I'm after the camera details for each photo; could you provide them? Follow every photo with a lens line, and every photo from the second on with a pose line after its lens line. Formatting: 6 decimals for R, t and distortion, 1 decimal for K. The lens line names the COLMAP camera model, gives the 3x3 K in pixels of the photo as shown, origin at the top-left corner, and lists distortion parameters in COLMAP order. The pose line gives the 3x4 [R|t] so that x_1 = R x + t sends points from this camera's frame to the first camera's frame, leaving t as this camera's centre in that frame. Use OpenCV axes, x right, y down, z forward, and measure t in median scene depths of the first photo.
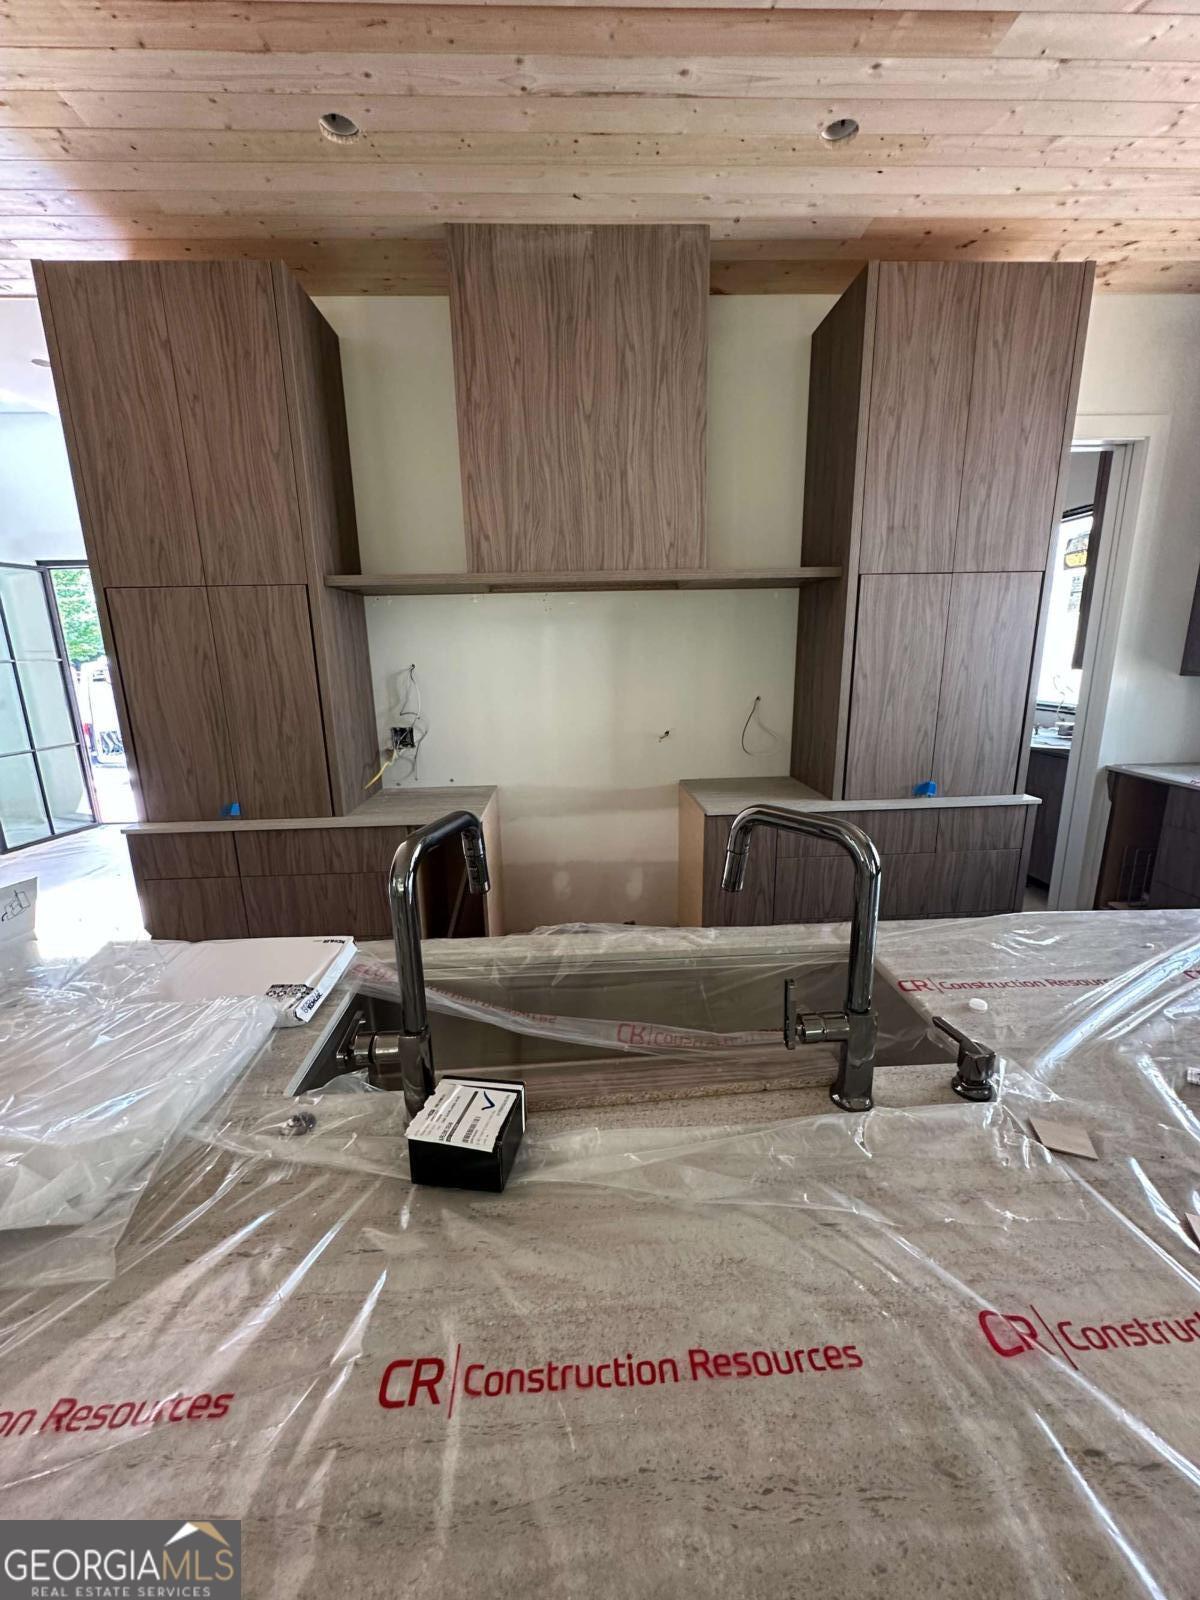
lens RADIAL K [[639.2, 0, 600.0], [0, 639.2, 800.0], [0, 0, 1]] dist [-0.004768, 0.000425]
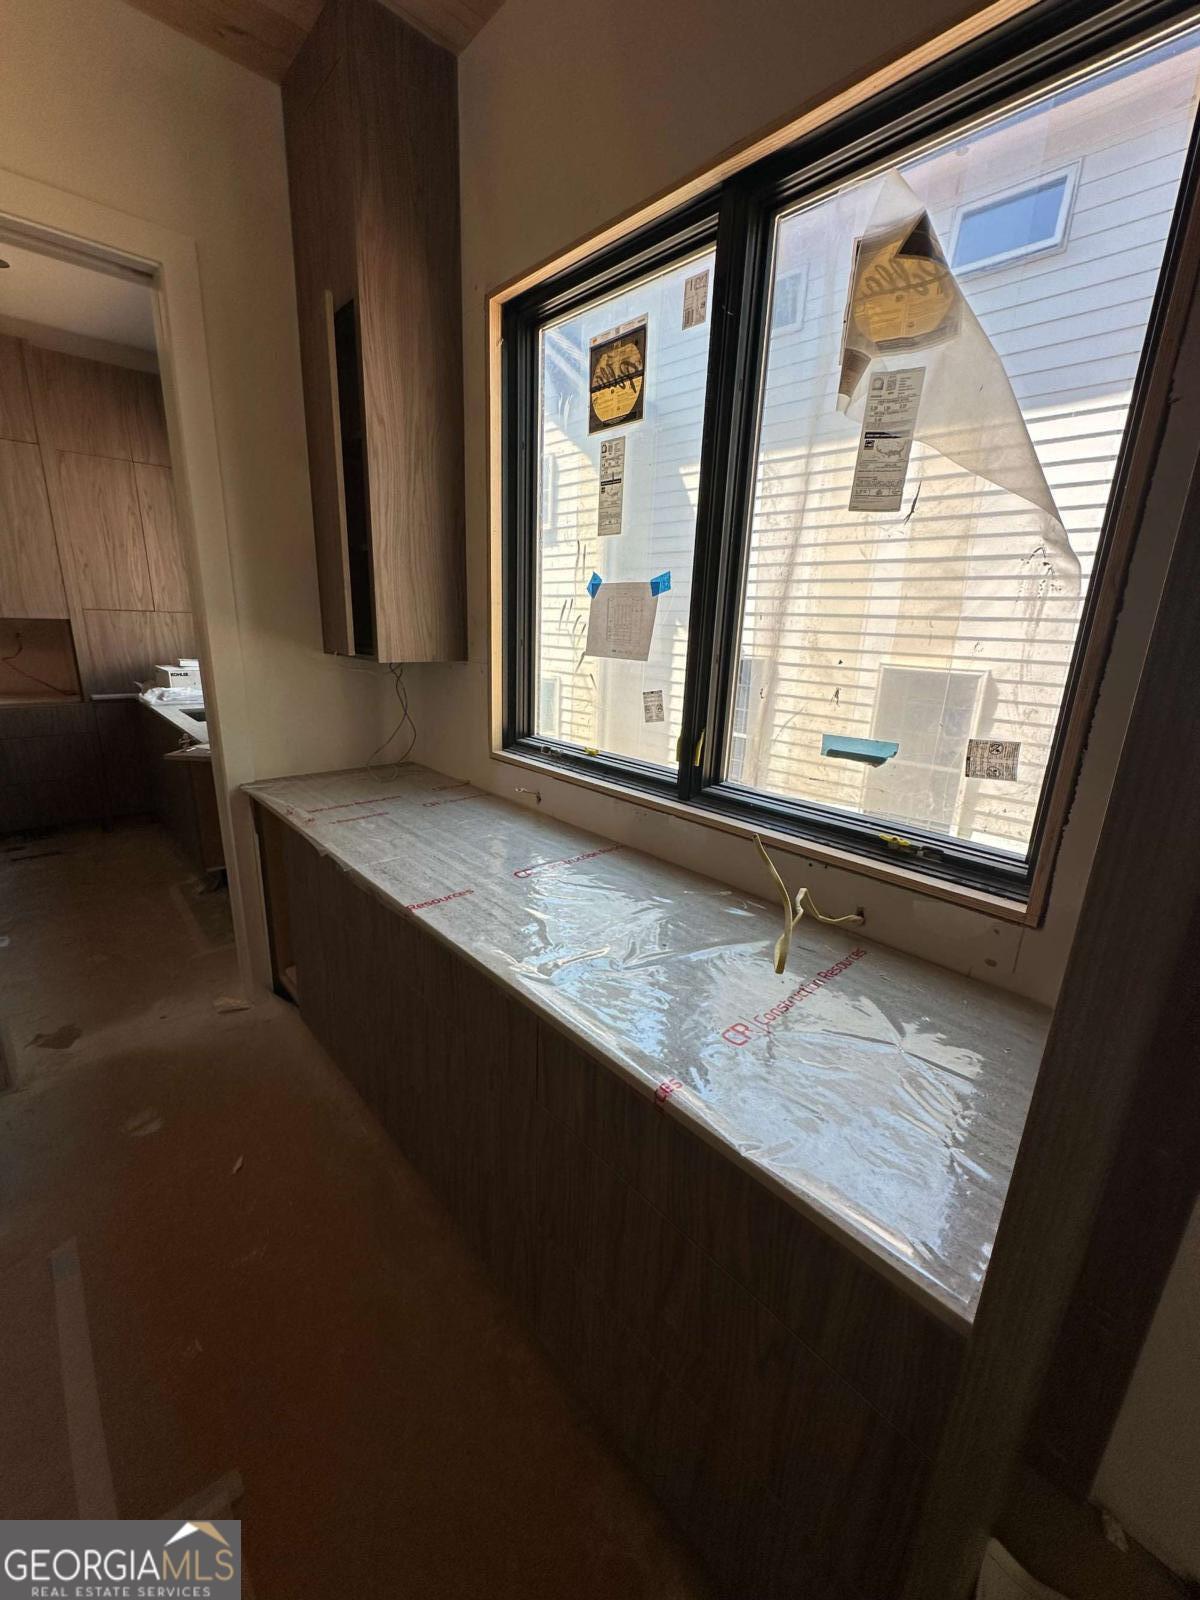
lens RADIAL K [[637.5, 0, 600.0], [0, 637.5, 800.0], [0, 0, 1]] dist [-0.001058, 0.000234]
pose [[0.759975, -0.128748, 0.637073, 0.855581], [0.097224, 0.991675, 0.084430, -0.072632], [-0.642640, -0.002226, 0.766165, 0.287549]]
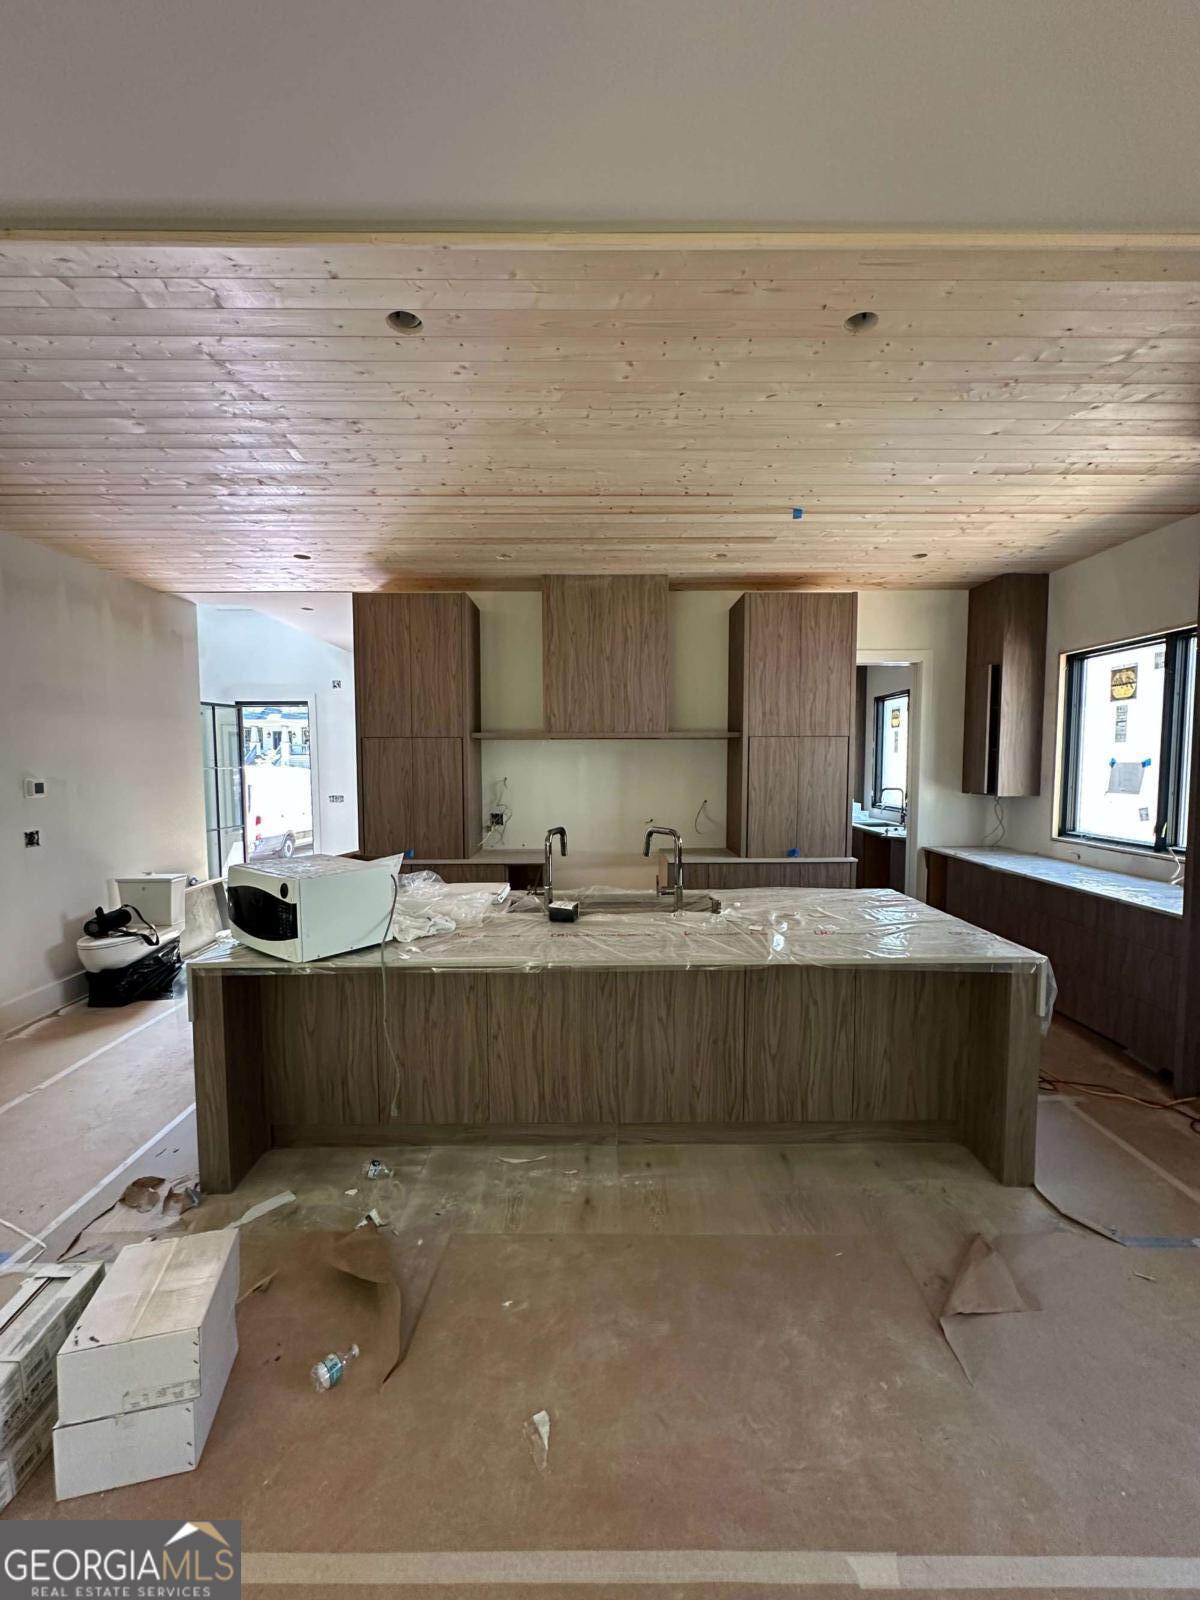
lens RADIAL K [[637.5, 0, 600.0], [0, 637.5, 800.0], [0, 0, 1]] dist [-0.001058, 0.000234]
pose [[0.999238, 0.021012, -0.032879, 0.030512], [-0.026261, 0.985369, -0.168401, 0.165575], [0.028860, 0.169136, 0.985170, -0.861604]]
